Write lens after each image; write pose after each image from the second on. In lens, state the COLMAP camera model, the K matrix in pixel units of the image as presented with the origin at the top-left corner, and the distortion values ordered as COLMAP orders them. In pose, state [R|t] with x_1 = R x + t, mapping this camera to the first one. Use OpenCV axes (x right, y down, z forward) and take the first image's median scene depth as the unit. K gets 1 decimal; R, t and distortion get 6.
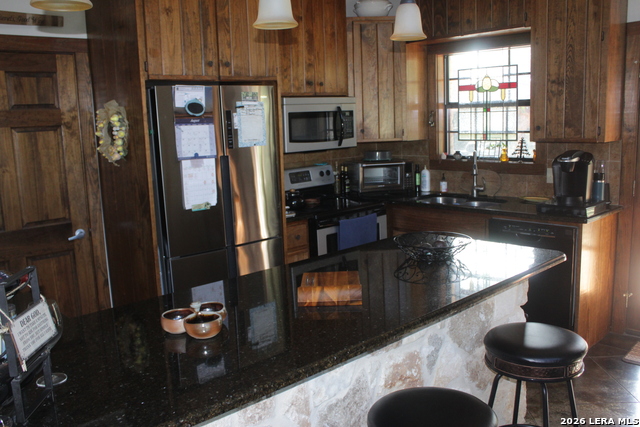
lens RADIAL K [[585.5, 0, 306.0], [0, 585.5, 214.0], [0, 0, 1]] dist [-0.059834, 0.011087]
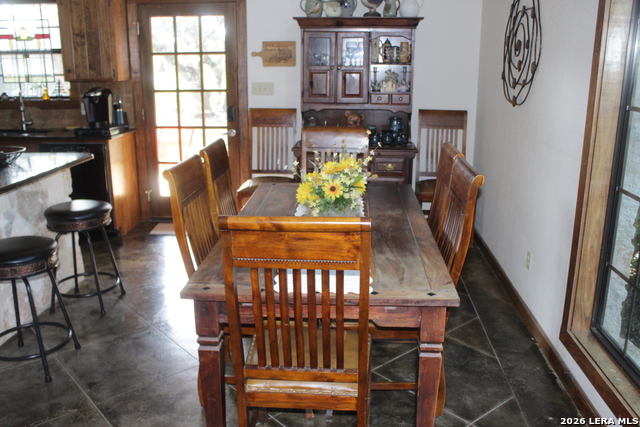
lens RADIAL K [[585.5, 0, 306.0], [0, 585.5, 214.0], [0, 0, 1]] dist [-0.059834, 0.011087]
pose [[0.741284, -0.137541, 0.656948, -0.093305], [0.084807, 0.990128, 0.111603, 0.064793], [-0.665812, -0.027016, 0.745630, -0.303749]]
